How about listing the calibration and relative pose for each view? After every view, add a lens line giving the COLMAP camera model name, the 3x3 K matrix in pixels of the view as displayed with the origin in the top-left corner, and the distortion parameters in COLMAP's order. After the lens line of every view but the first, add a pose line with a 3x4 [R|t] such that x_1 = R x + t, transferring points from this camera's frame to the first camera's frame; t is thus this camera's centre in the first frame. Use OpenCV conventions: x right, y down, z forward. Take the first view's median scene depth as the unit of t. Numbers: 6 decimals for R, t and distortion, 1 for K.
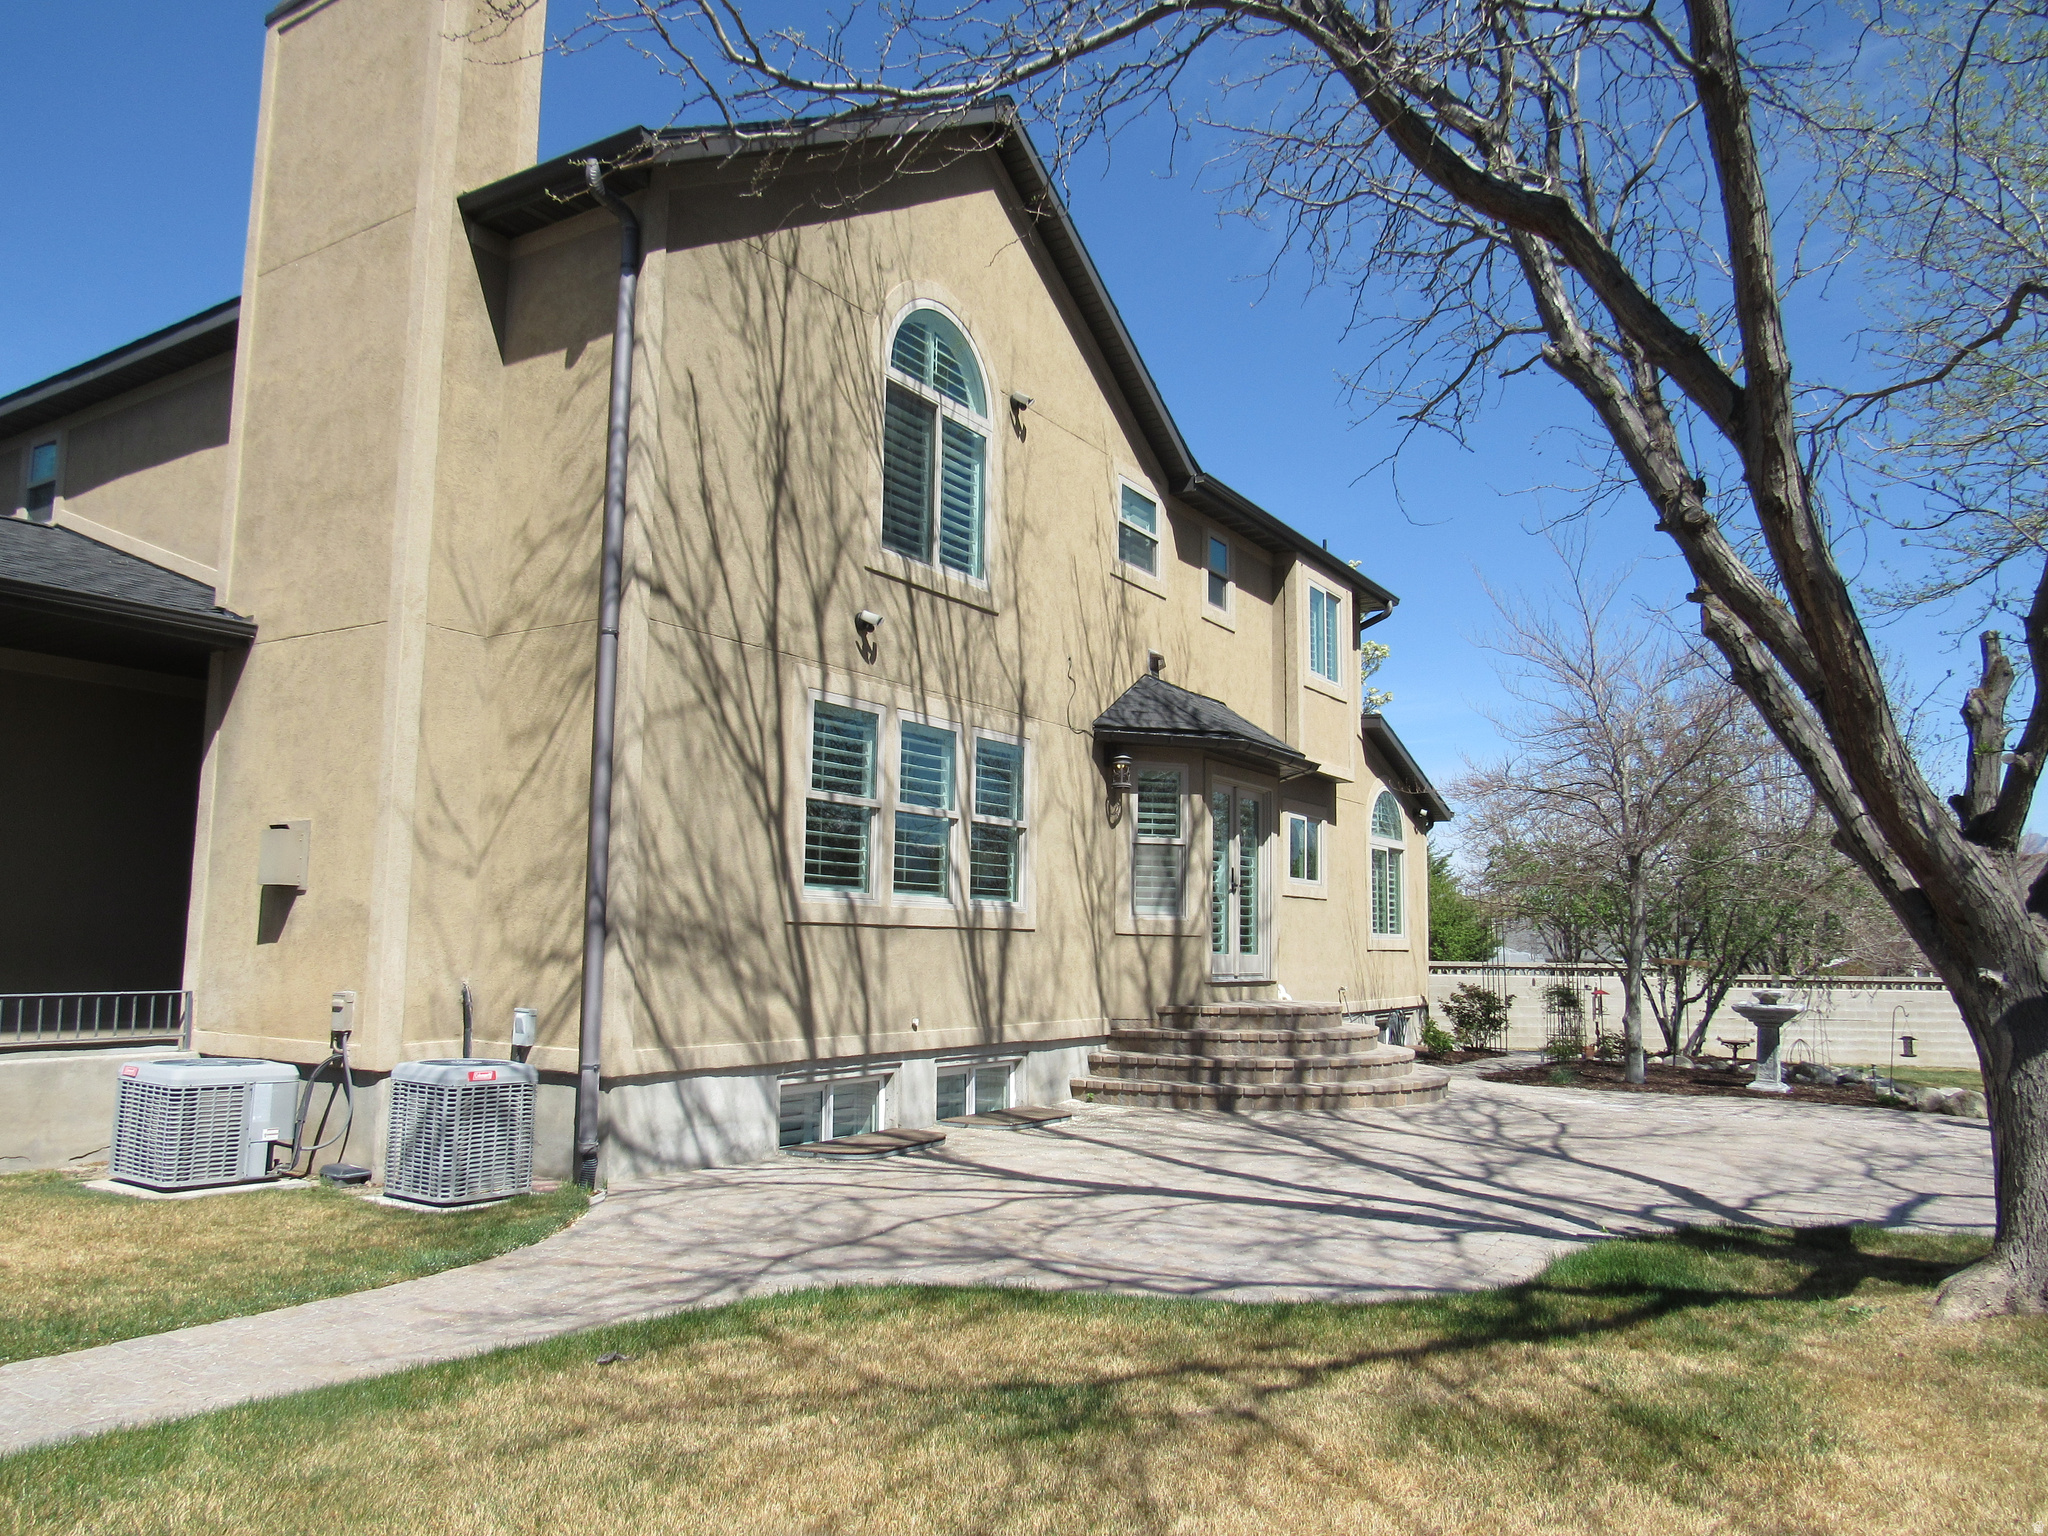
lens RADIAL K [[1444.7, 0, 1024.0], [0, 1444.7, 768.0], [0, 0, 1]] dist [-0.026690, 0.006650]
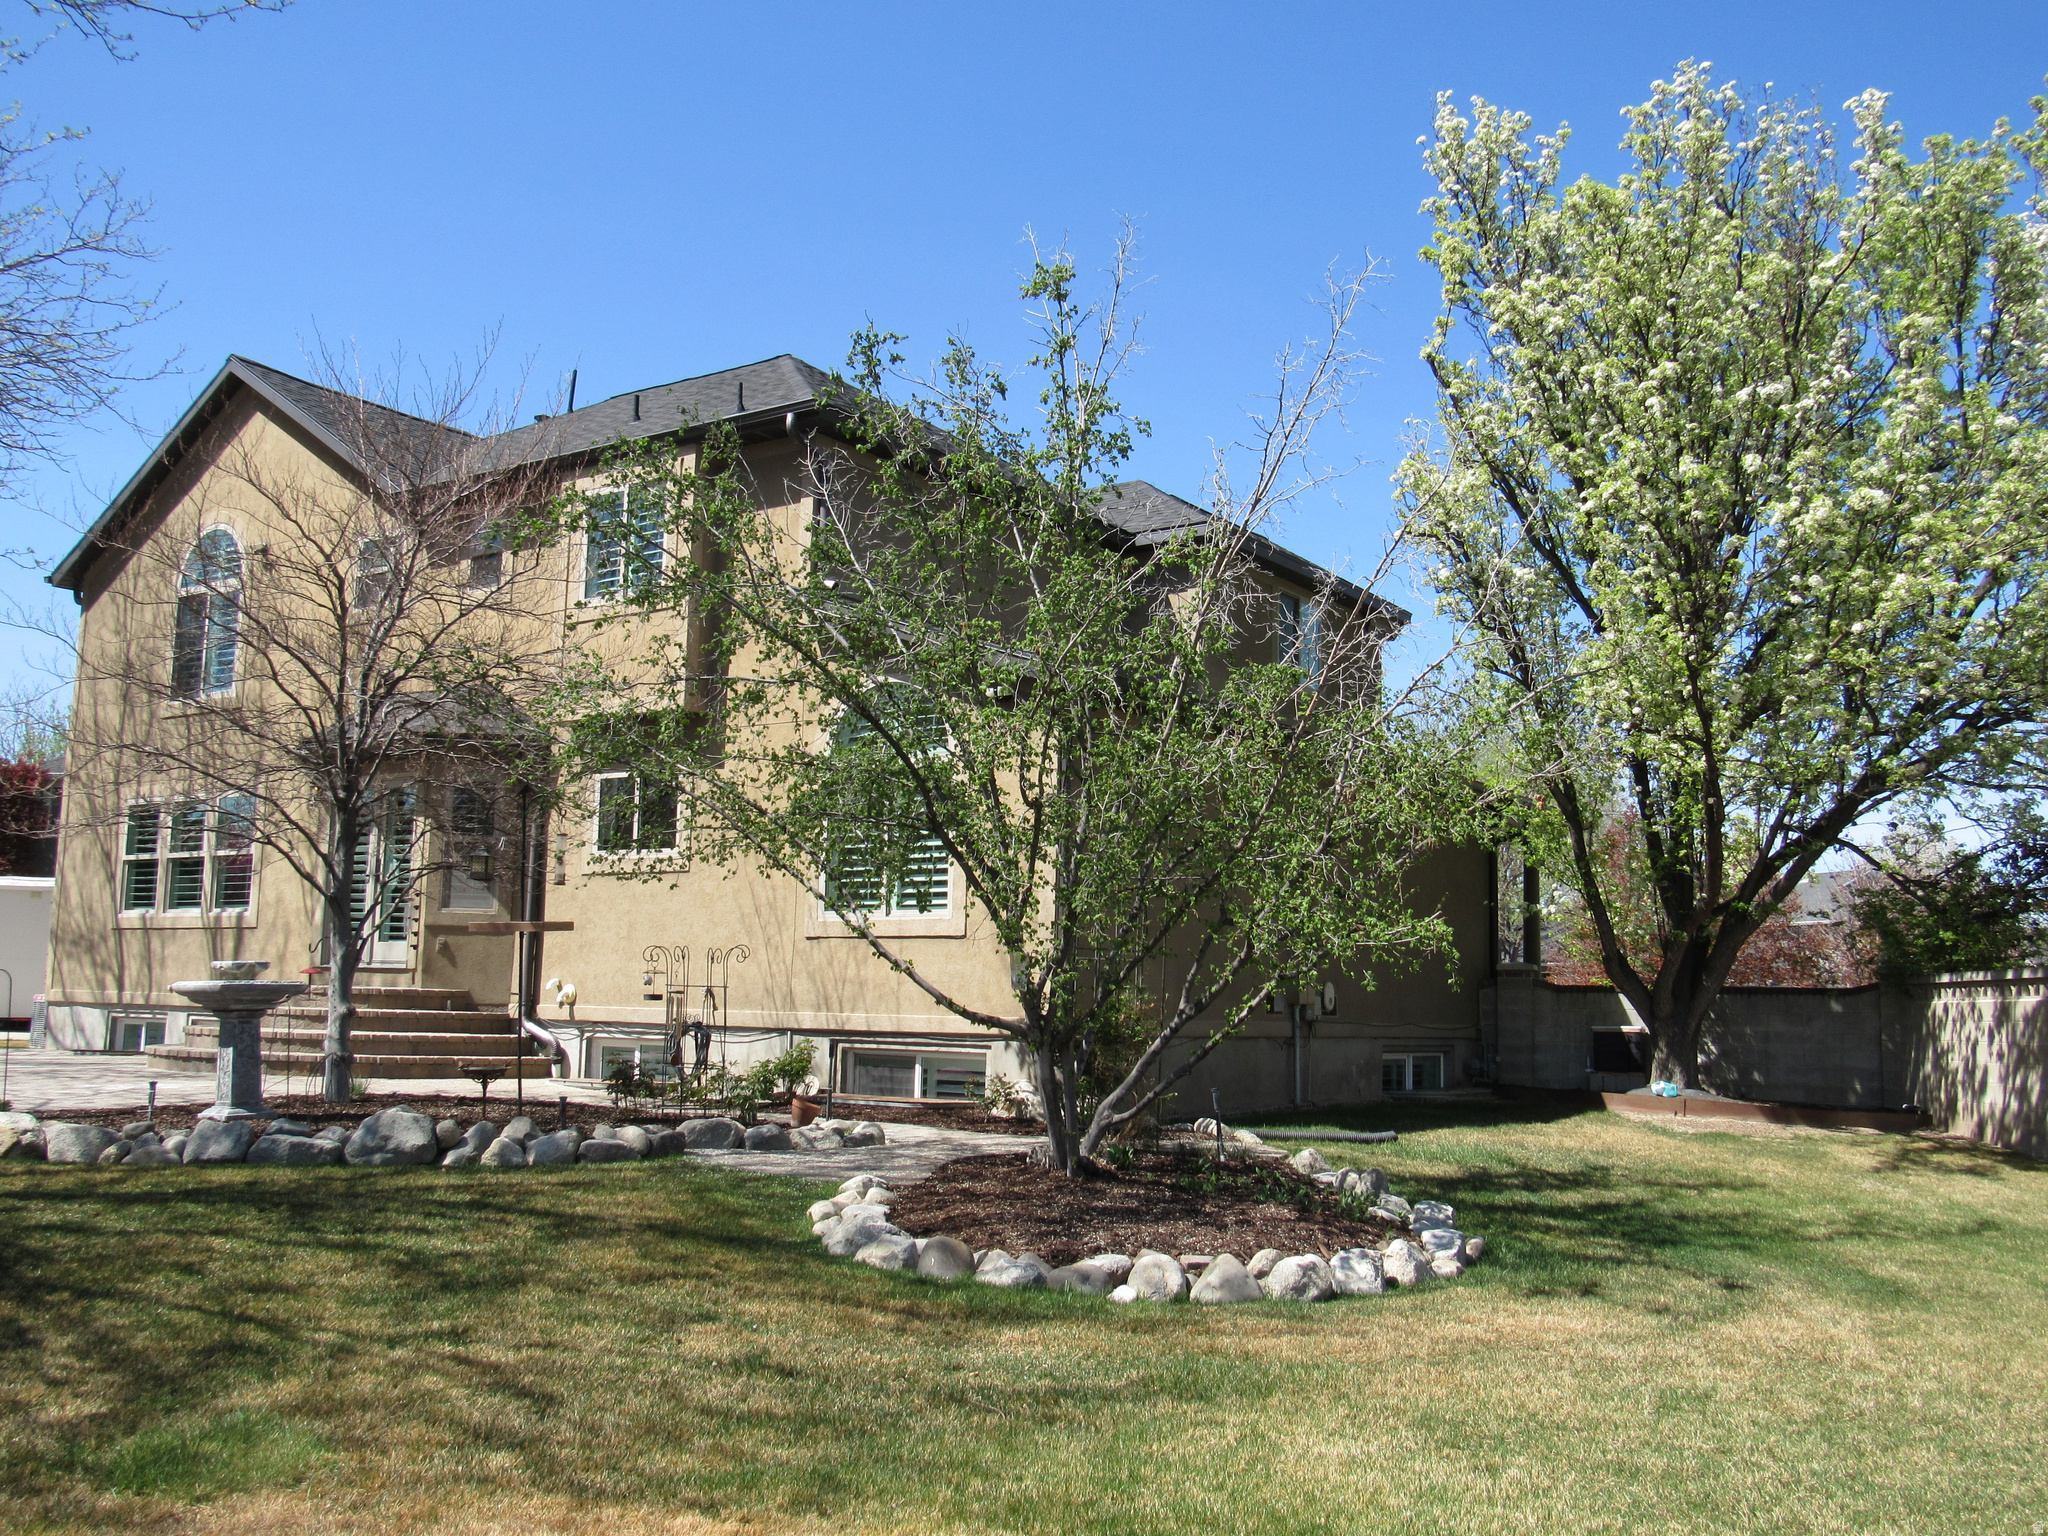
lens RADIAL K [[1838.9, 0, 1024.0], [0, 1838.9, 768.0], [0, 0, 1]] dist [-0.039981, 0.009849]
pose [[-0.033262, -0.138814, -0.989760, 1.947137], [0.104697, 0.984375, -0.141577, 0.323253], [0.993948, -0.108334, -0.018209, 2.015351]]
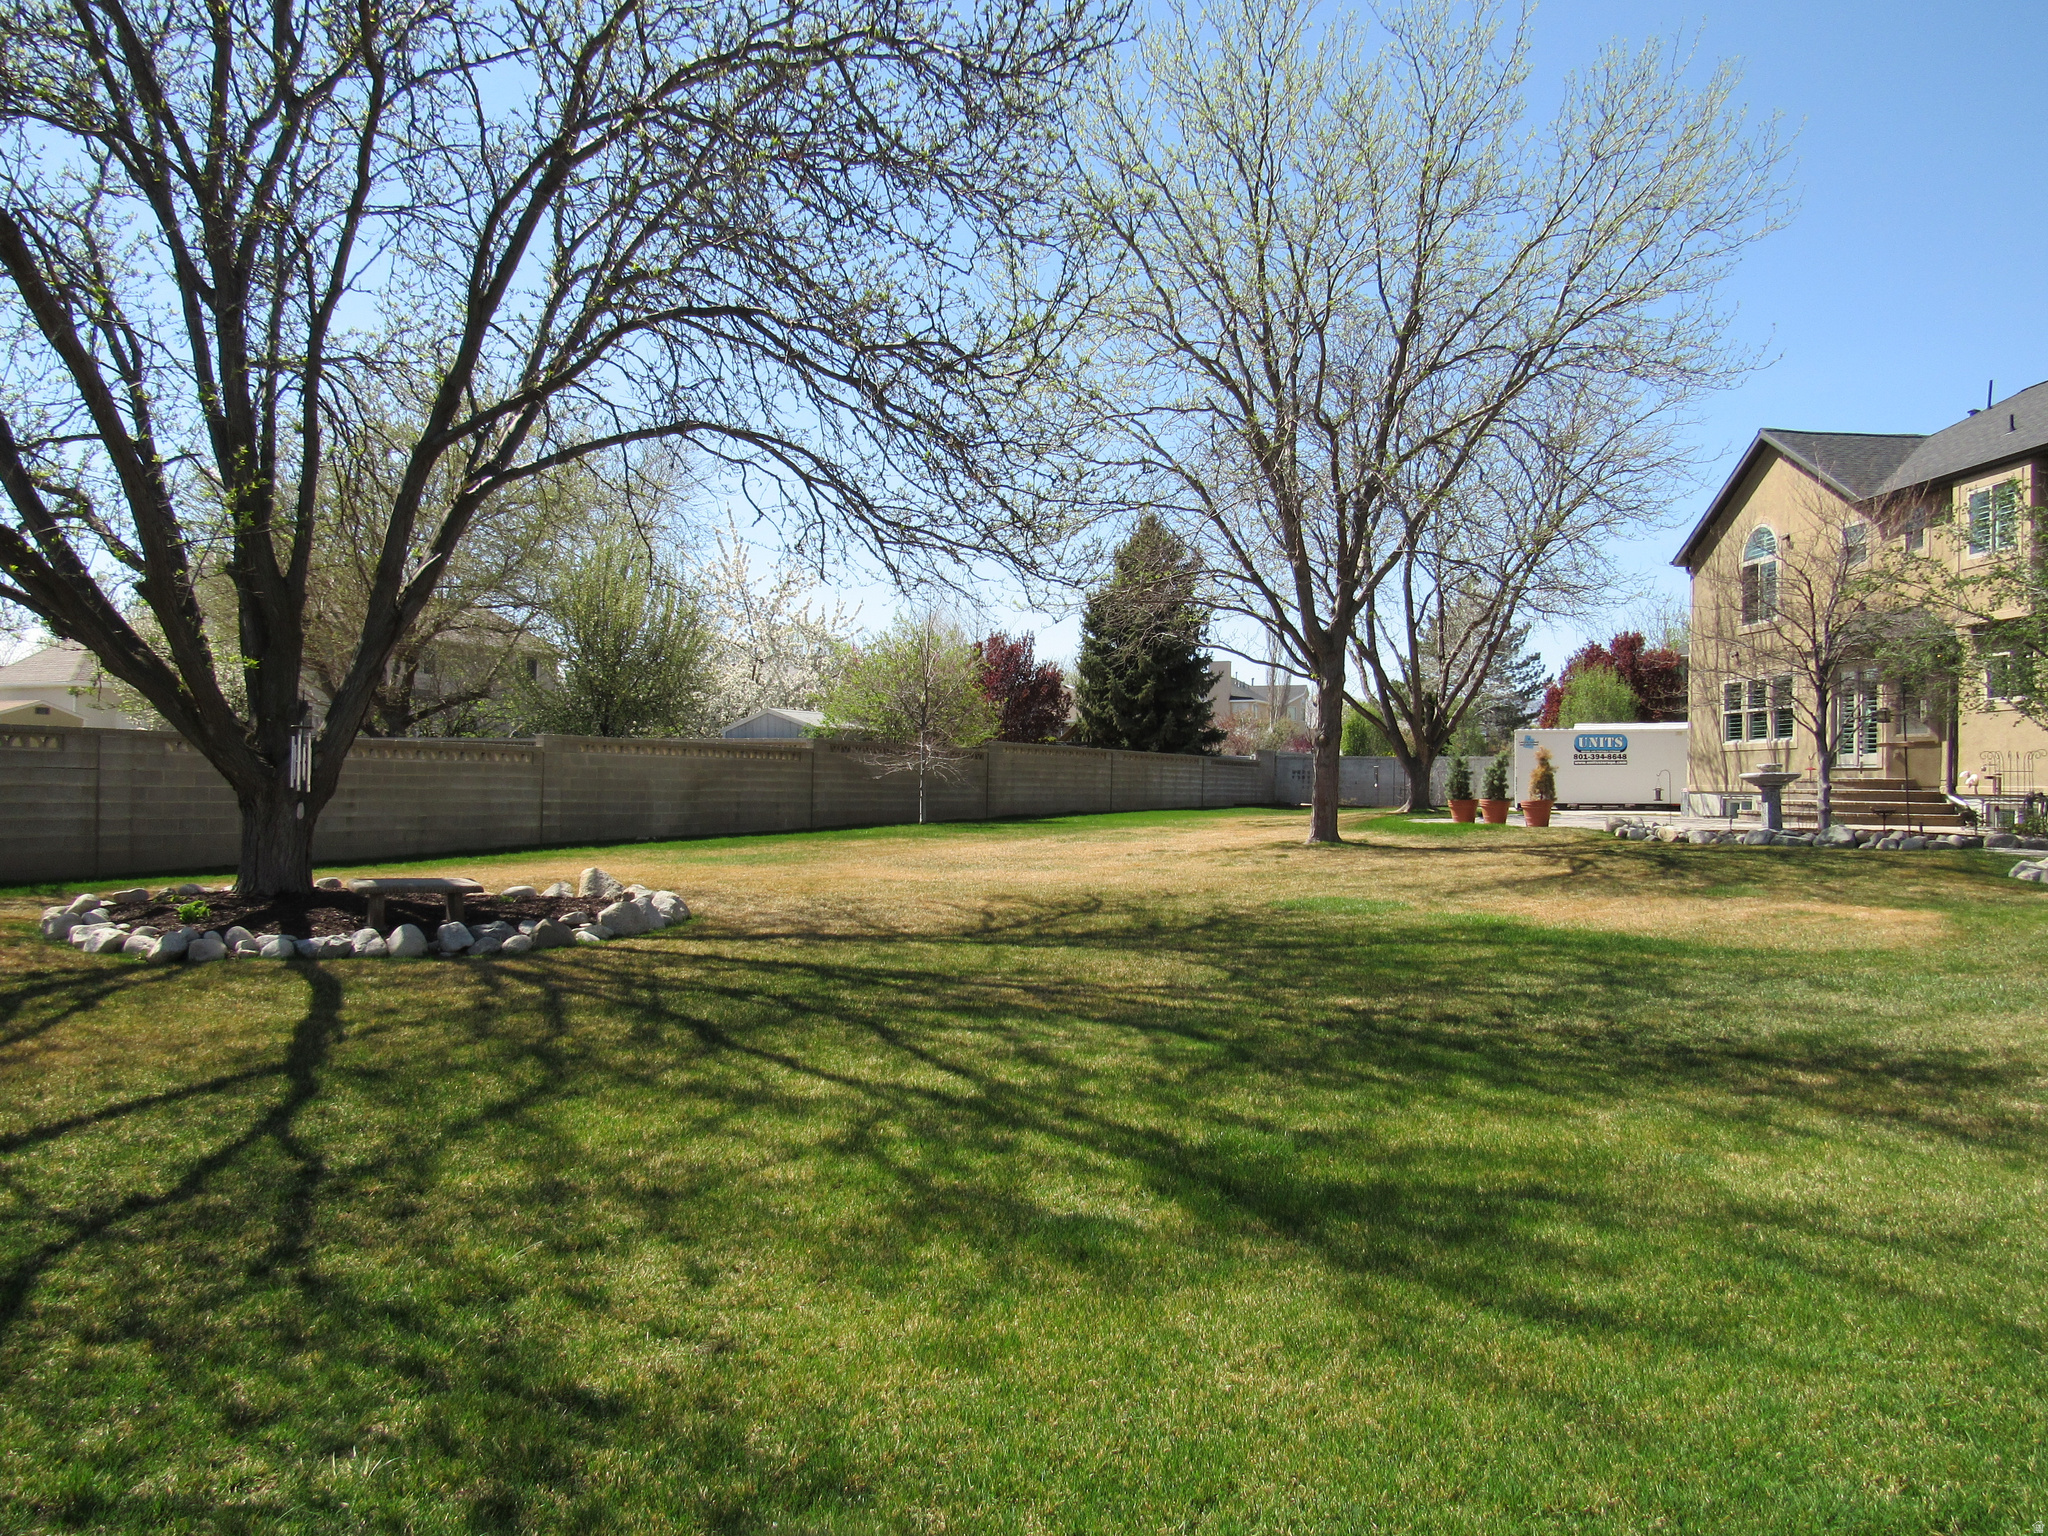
lens RADIAL K [[1444.7, 0, 1024.0], [0, 1444.7, 768.0], [0, 0, 1]] dist [-0.026690, 0.006650]
pose [[-0.818929, -0.029007, -0.573161, 2.839853], [0.049037, 0.991533, -0.120244, 0.427932], [0.571796, -0.126578, -0.810572, 2.537288]]
